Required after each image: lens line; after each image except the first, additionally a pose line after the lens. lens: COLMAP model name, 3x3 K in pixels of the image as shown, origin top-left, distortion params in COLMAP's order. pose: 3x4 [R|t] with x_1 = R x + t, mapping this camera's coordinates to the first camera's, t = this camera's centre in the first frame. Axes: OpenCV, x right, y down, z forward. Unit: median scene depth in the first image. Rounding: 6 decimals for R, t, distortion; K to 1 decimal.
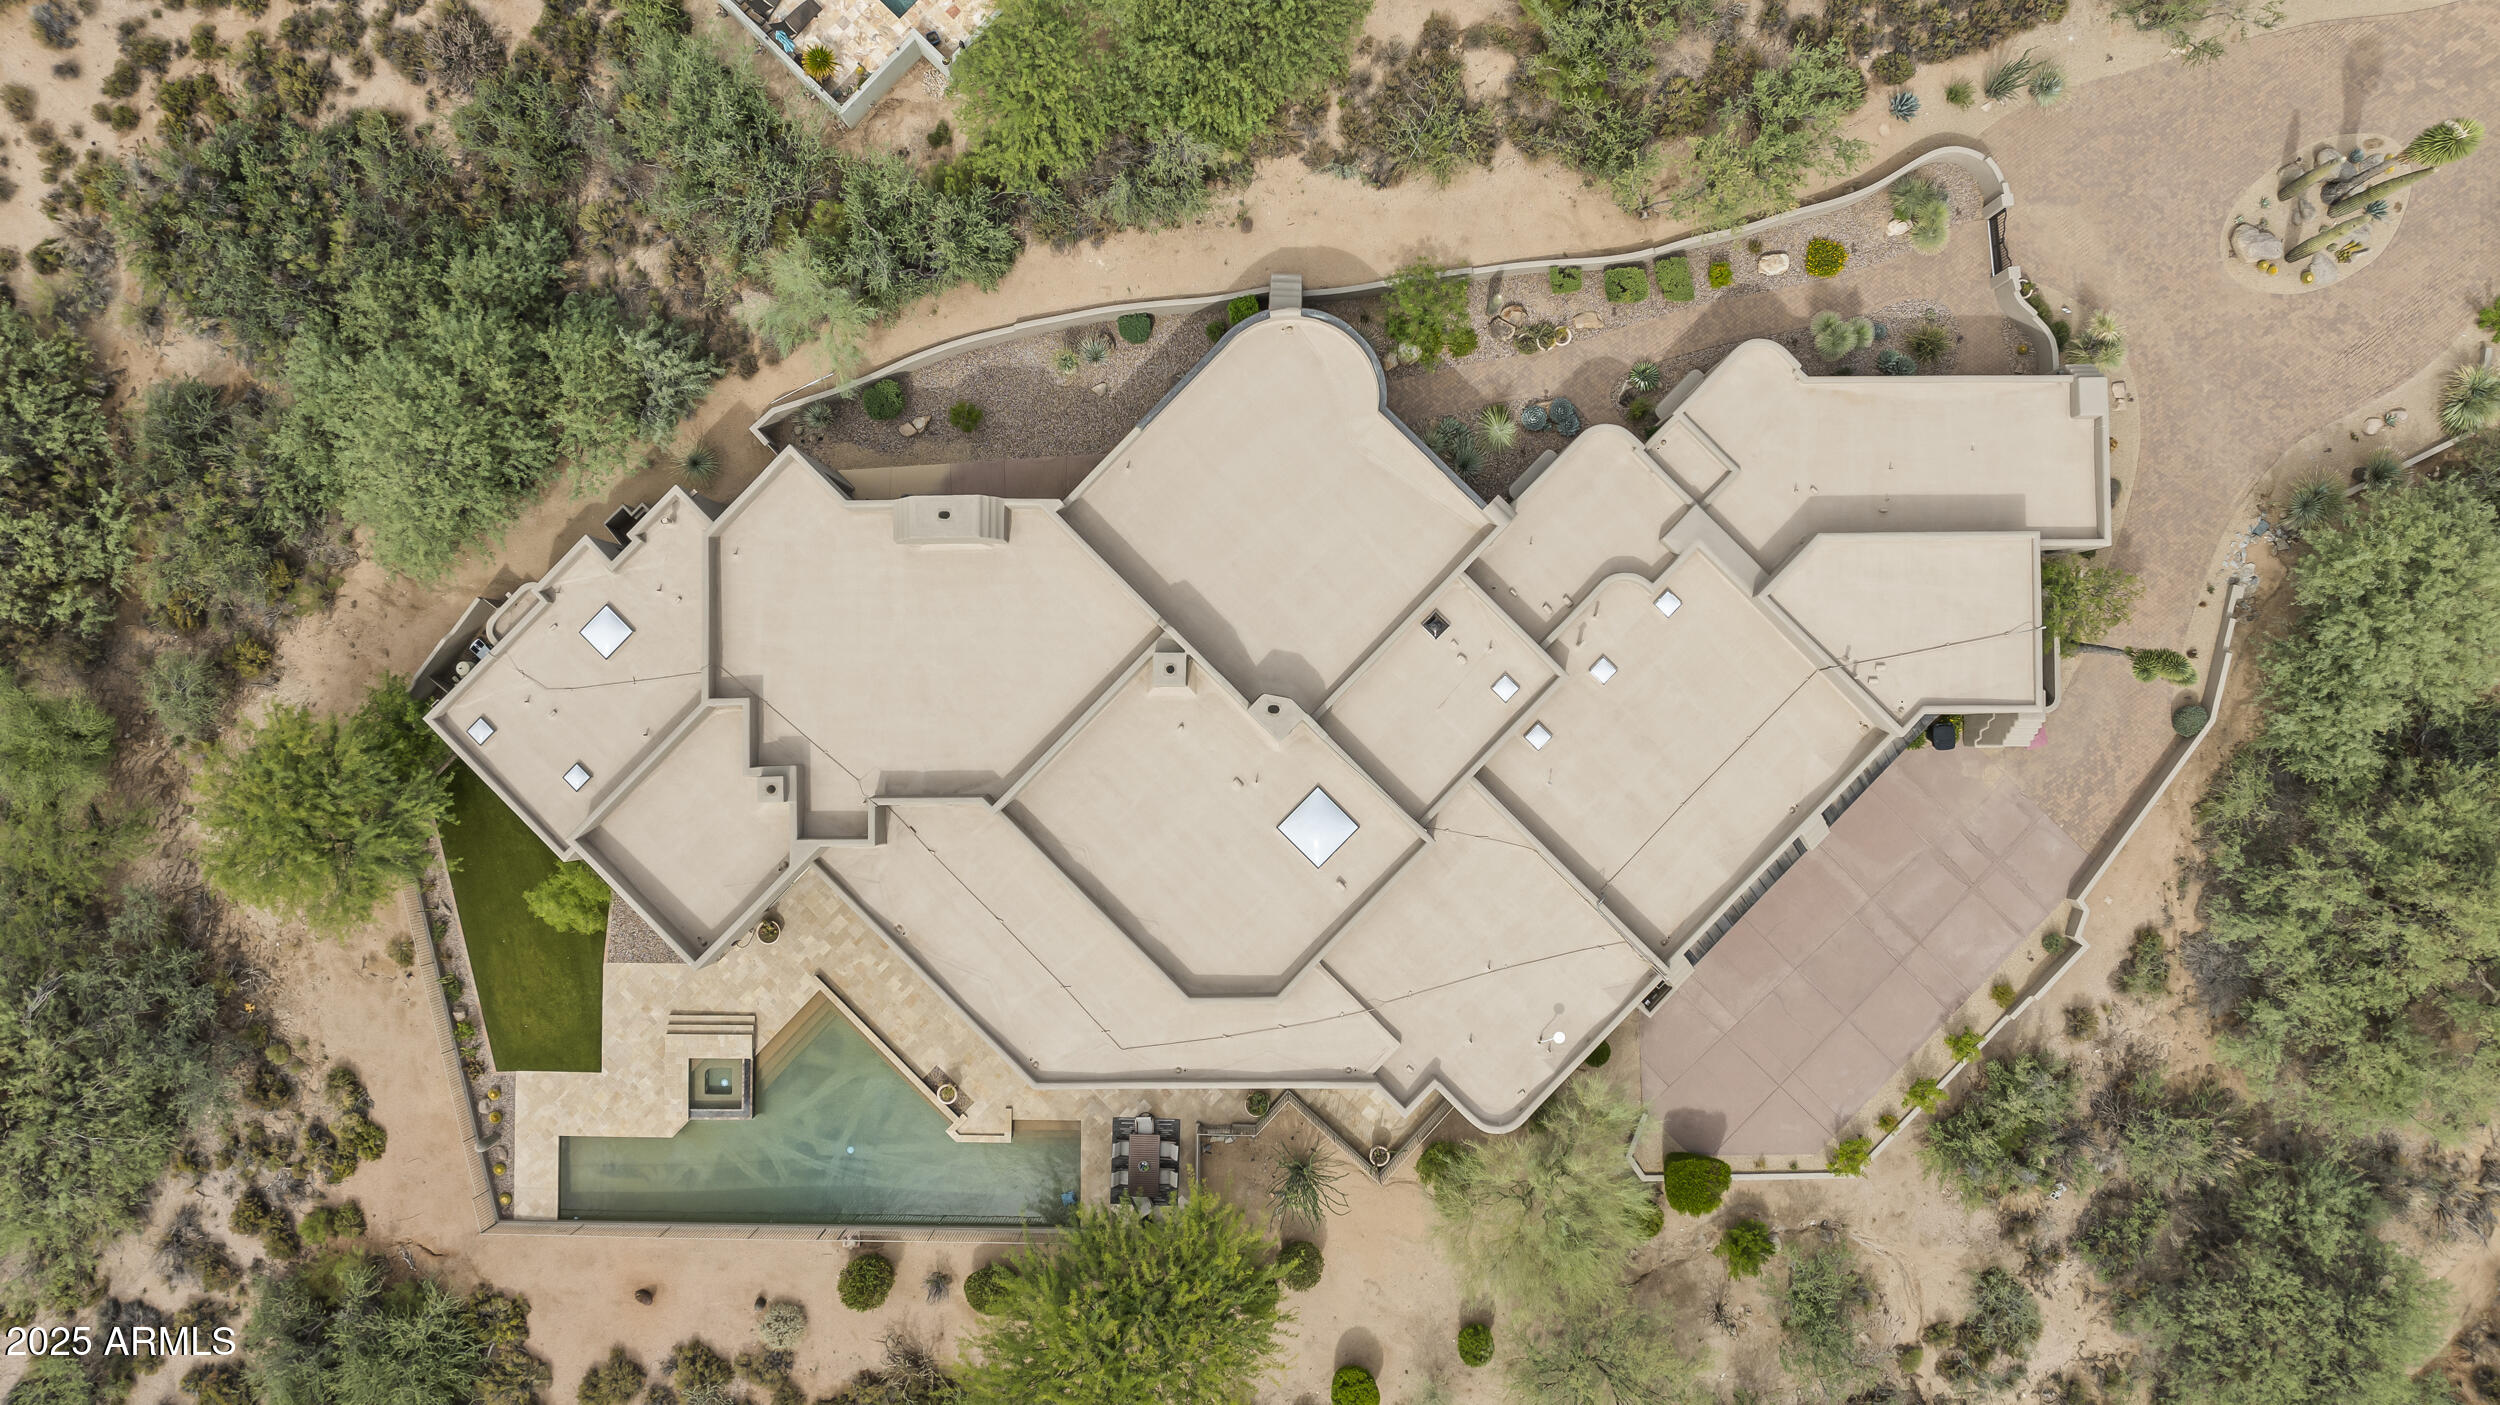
lens RADIAL K [[1813.3, 0, 1251.9], [0, 1813.3, 691.1], [0, 0, 1]] dist [-0.021231, -0.000773]
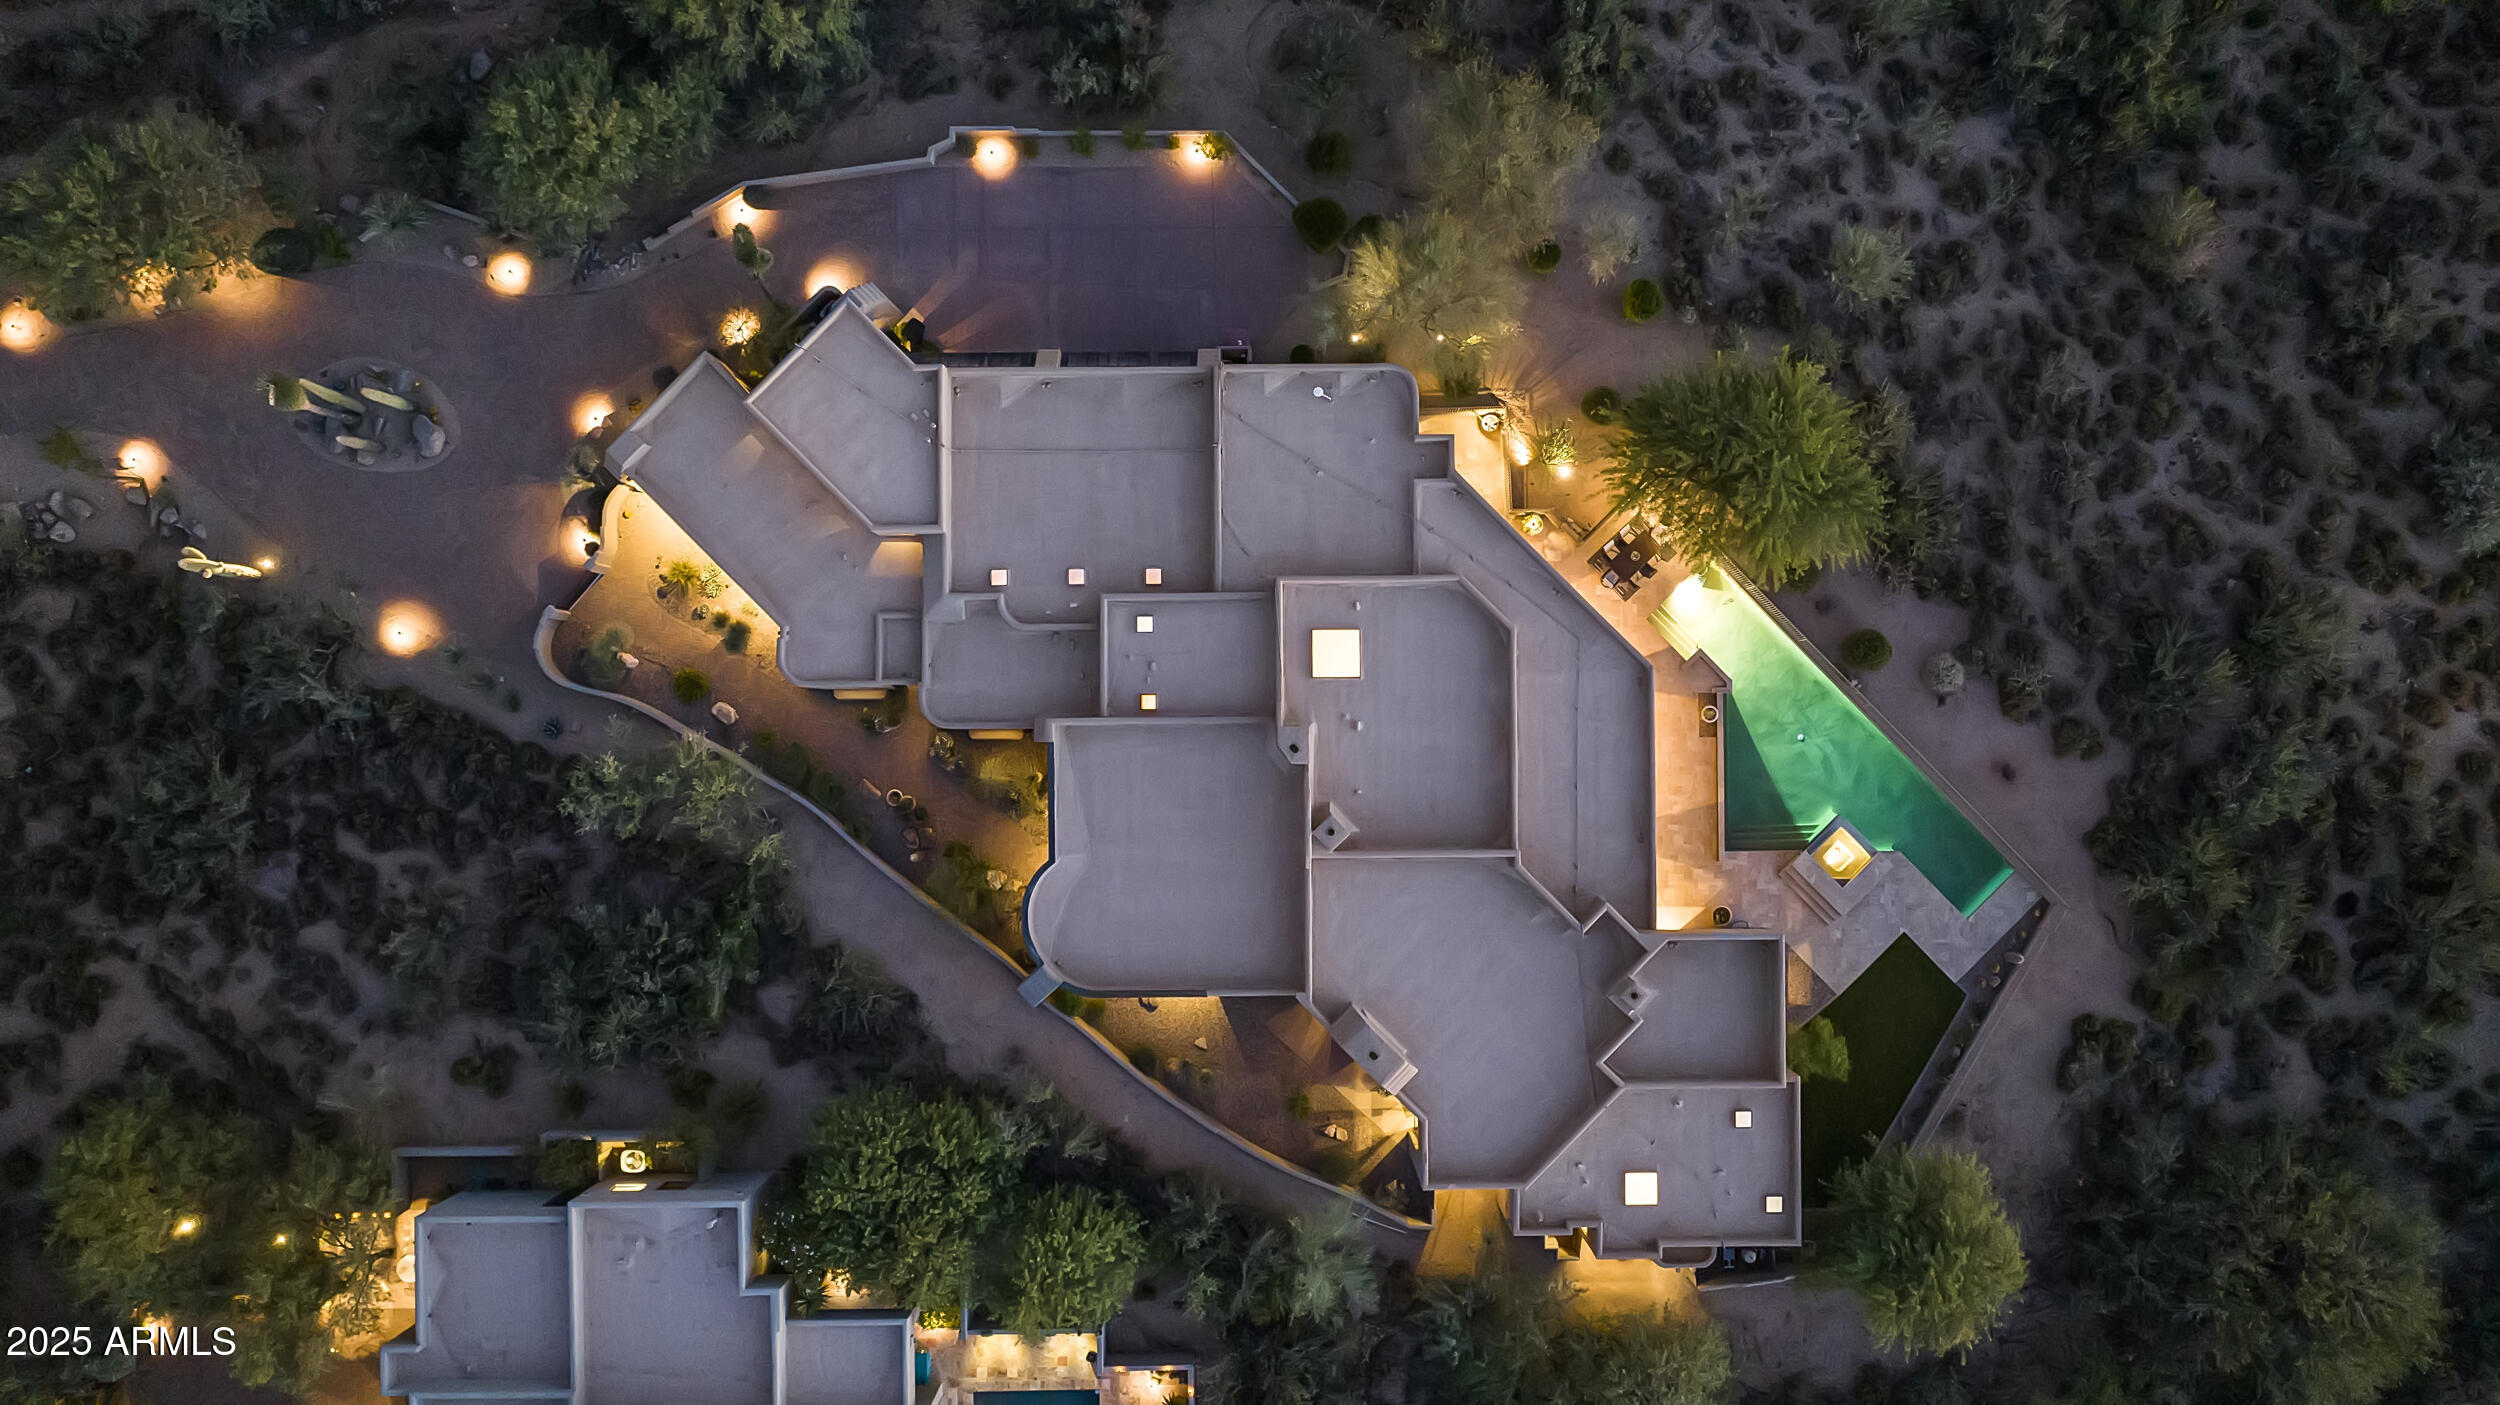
lens RADIAL K [[1875.6, 0, 1256.6], [0, 1875.6, 695.8], [0, 0, 1]] dist [-0.061357, -0.001663]
pose [[-0.705625, -0.707101, 0.045840, -0.004249], [0.708241, -0.705821, 0.014533, -0.000399], [0.022078, 0.042720, 0.998843, -0.241654]]
